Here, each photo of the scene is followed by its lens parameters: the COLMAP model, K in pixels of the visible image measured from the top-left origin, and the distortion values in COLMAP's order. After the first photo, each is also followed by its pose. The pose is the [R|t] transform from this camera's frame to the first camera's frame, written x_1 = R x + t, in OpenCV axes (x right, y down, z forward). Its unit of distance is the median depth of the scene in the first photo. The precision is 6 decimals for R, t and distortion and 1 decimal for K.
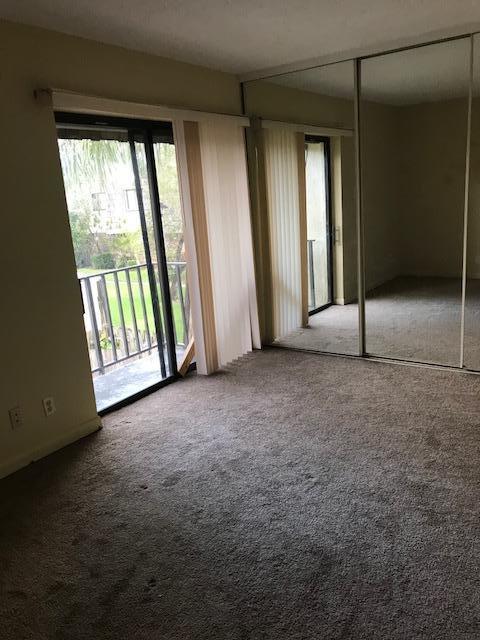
lens RADIAL K [[531.3, 0, 240.1], [0, 531.3, 321.4], [0, 0, 1]] dist [0.026523, -0.025366]
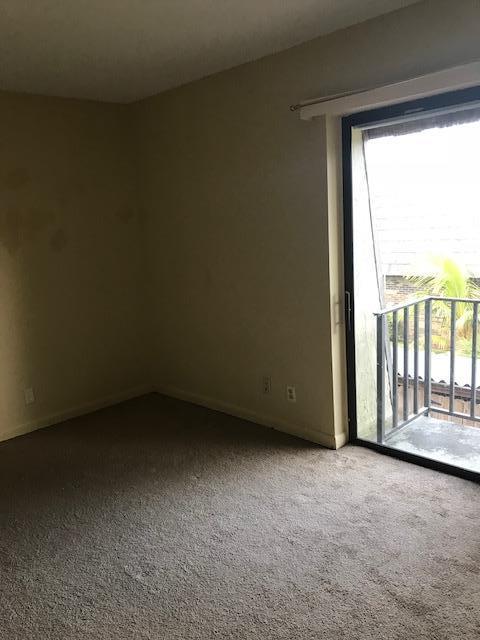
lens RADIAL K [[531.3, 0, 239.8], [0, 531.3, 319.3], [0, 0, 1]] dist [0.026523, -0.025366]
pose [[-0.176492, 0.266017, -0.947674, 0.613835], [-0.171156, 0.939826, 0.295689, -0.272438], [0.969307, 0.214386, -0.120341, 0.915211]]
